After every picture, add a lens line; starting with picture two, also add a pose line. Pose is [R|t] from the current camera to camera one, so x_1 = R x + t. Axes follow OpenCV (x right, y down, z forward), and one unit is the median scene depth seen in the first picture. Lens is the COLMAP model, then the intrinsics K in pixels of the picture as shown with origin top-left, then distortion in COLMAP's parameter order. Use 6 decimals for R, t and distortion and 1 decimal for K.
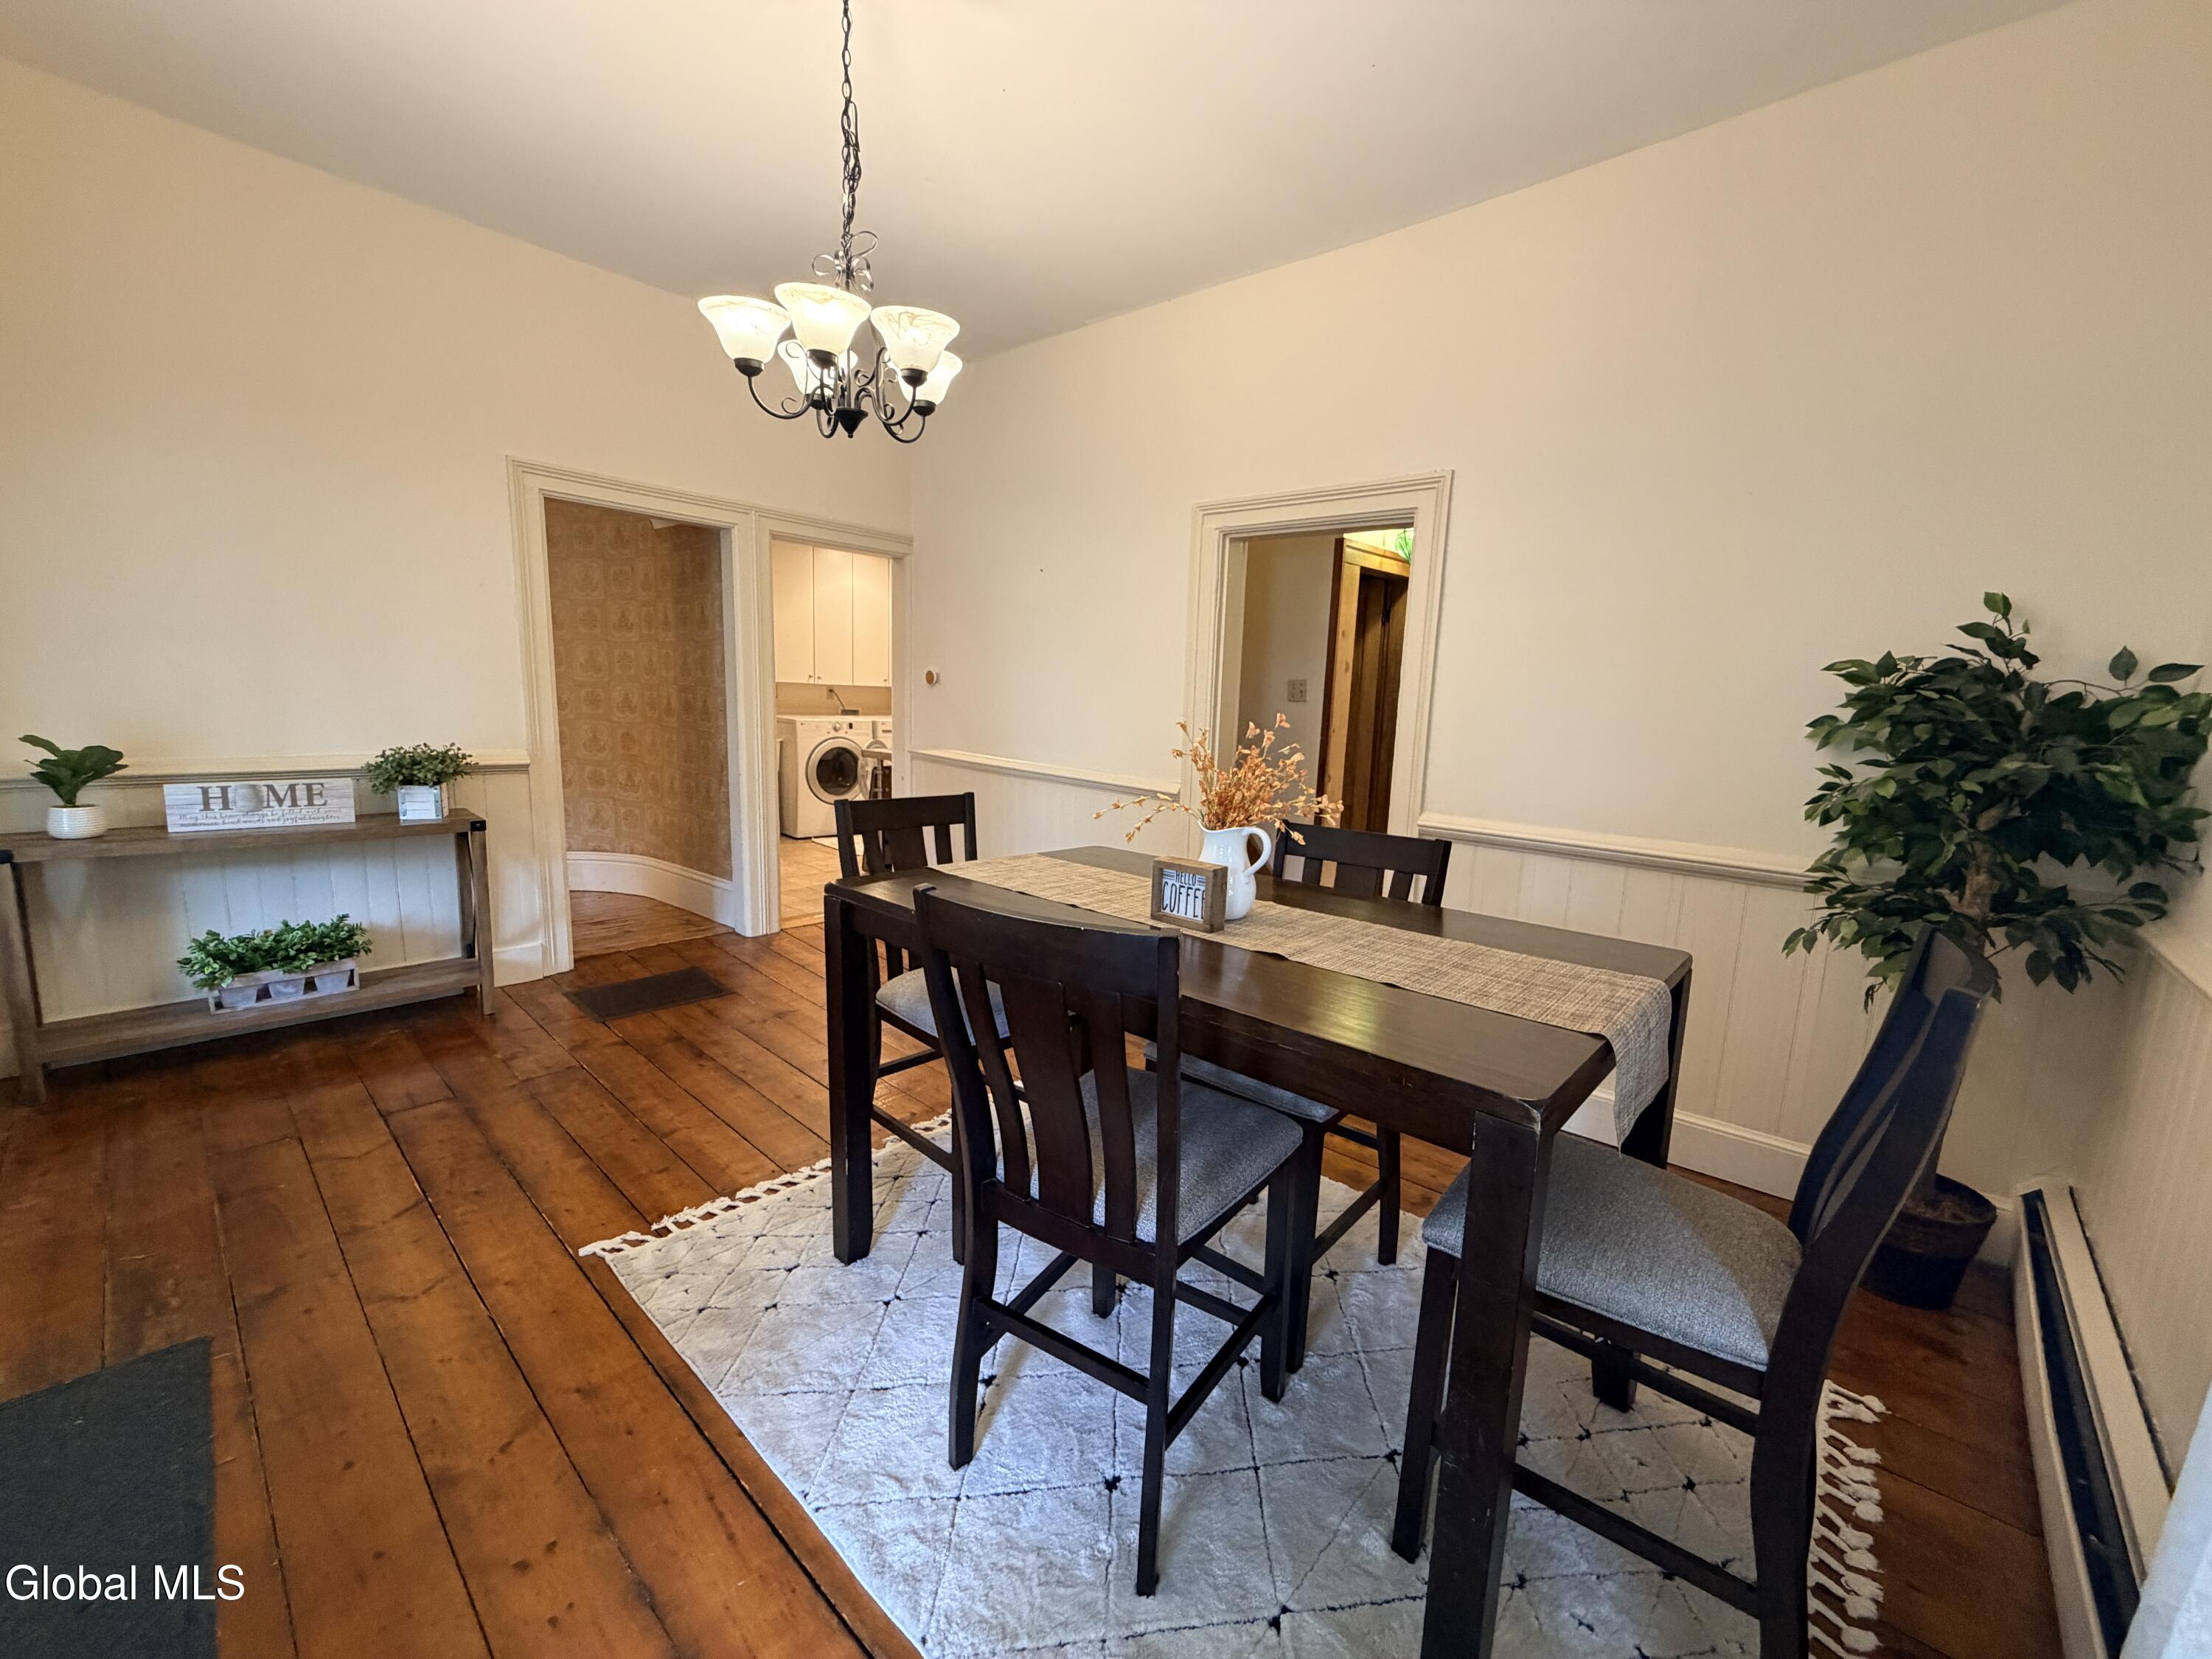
lens RADIAL K [[880.2, 0, 1103.0], [0, 880.2, 827.8], [0, 0, 1]] dist [0.001161, -0.000809]
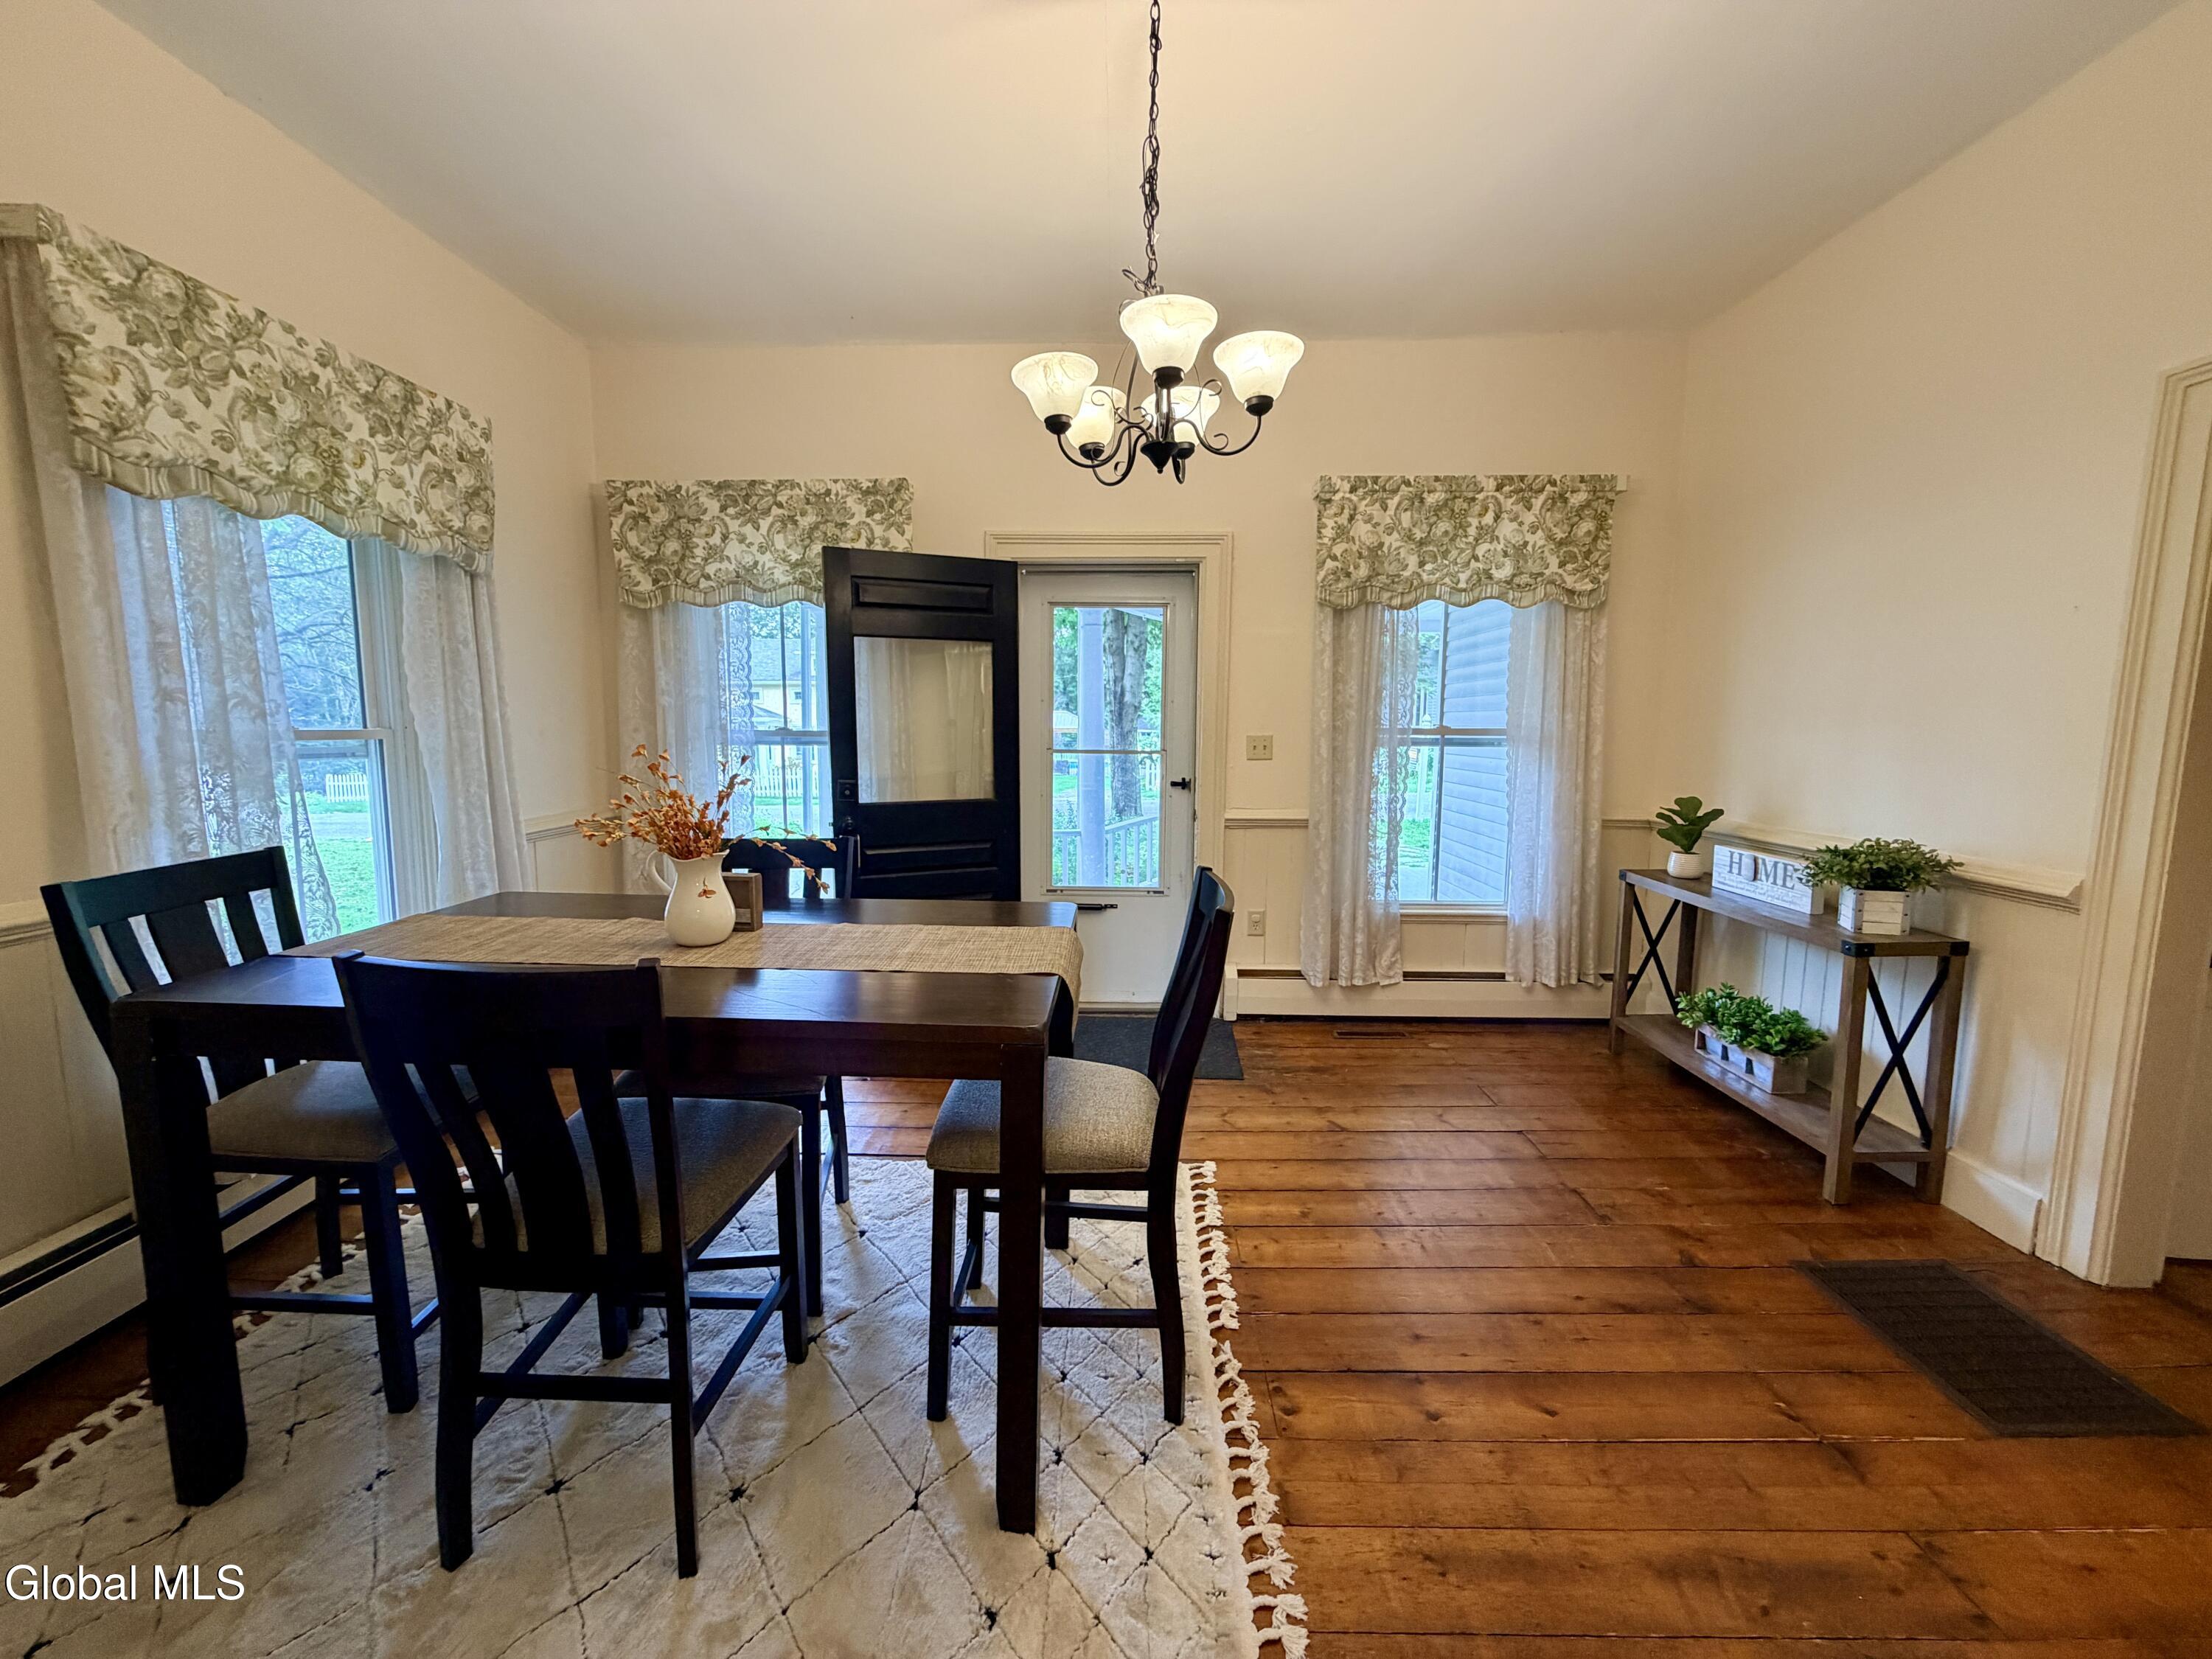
lens RADIAL K [[880.2, 0, 1103.4], [0, 880.2, 827.1], [0, 0, 1]] dist [0.001161, -0.000809]
pose [[-0.752923, 0.031338, -0.657362, 0.367545], [-0.138697, 0.968875, 0.205048, -0.245208], [0.643327, 0.245560, -0.725141, 1.638785]]
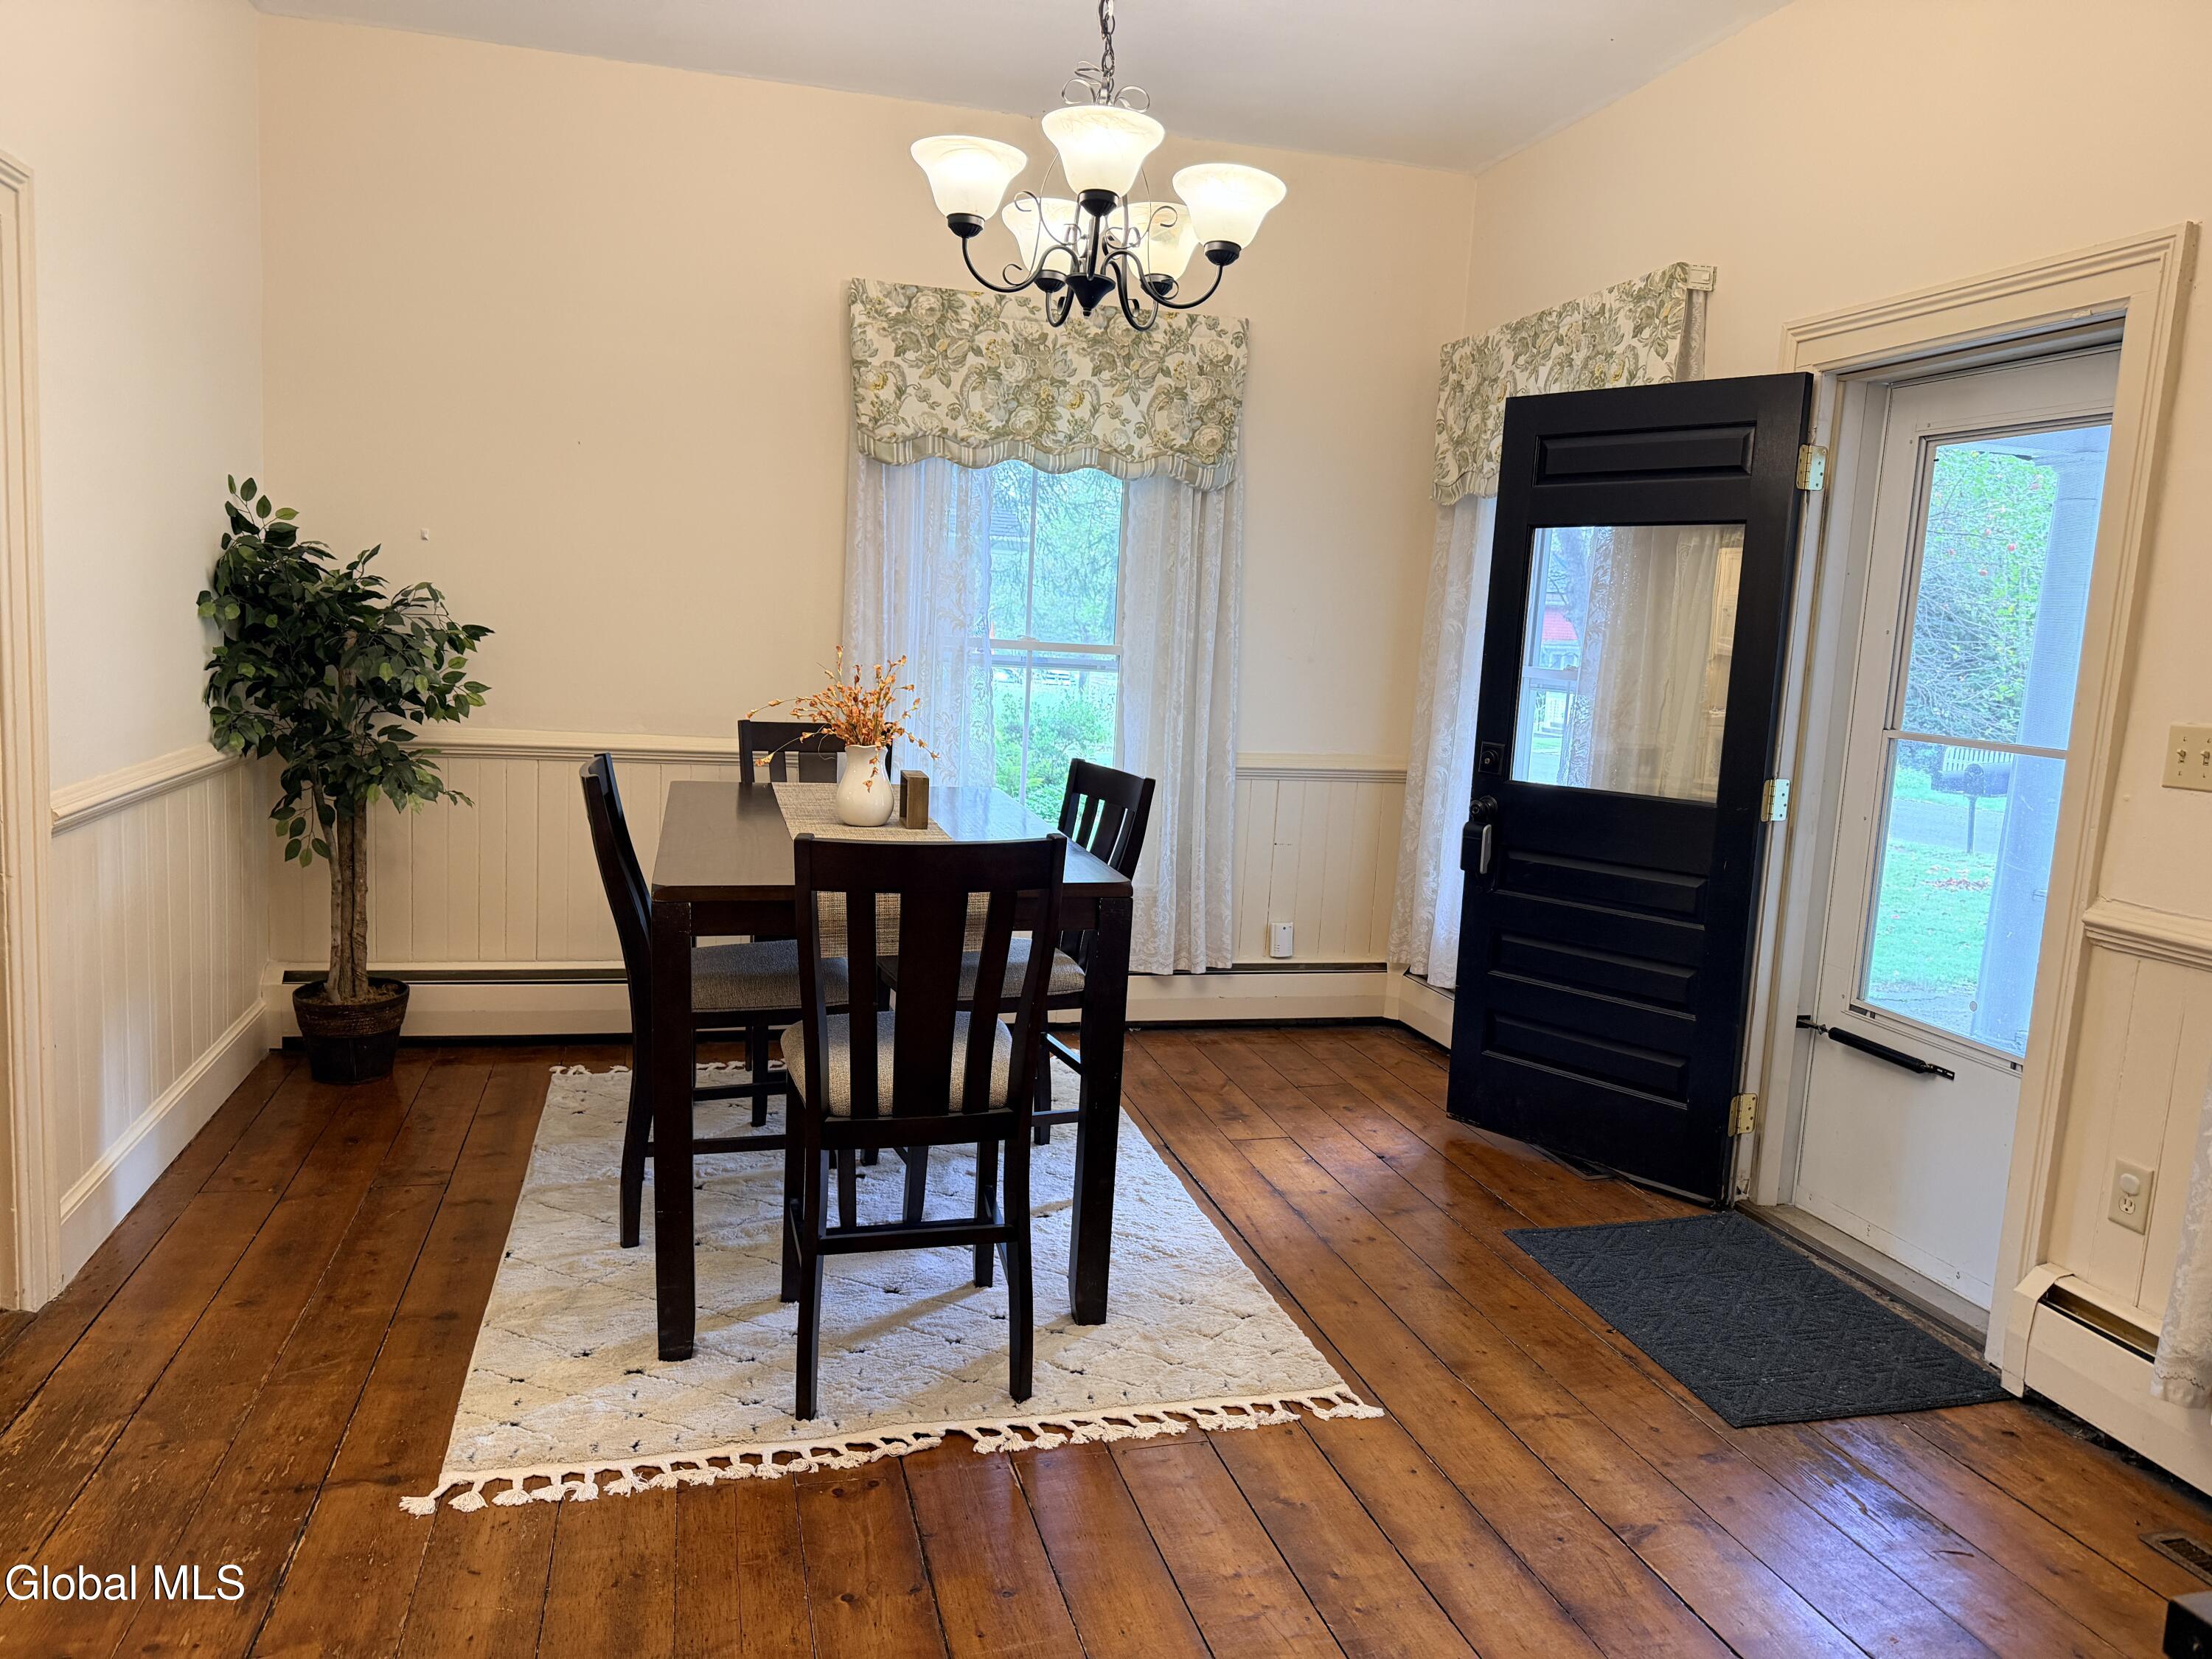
lens RADIAL K [[1552.3, 0, 1106.8], [0, 1552.3, 842.2], [0, 0, 1]] dist [0.049318, -0.063310]
pose [[-0.834495, -0.158022, 0.527871, -0.979383], [0.001941, 0.957147, 0.289596, -0.376878], [-0.551012, 0.242691, -0.798428, 1.991978]]
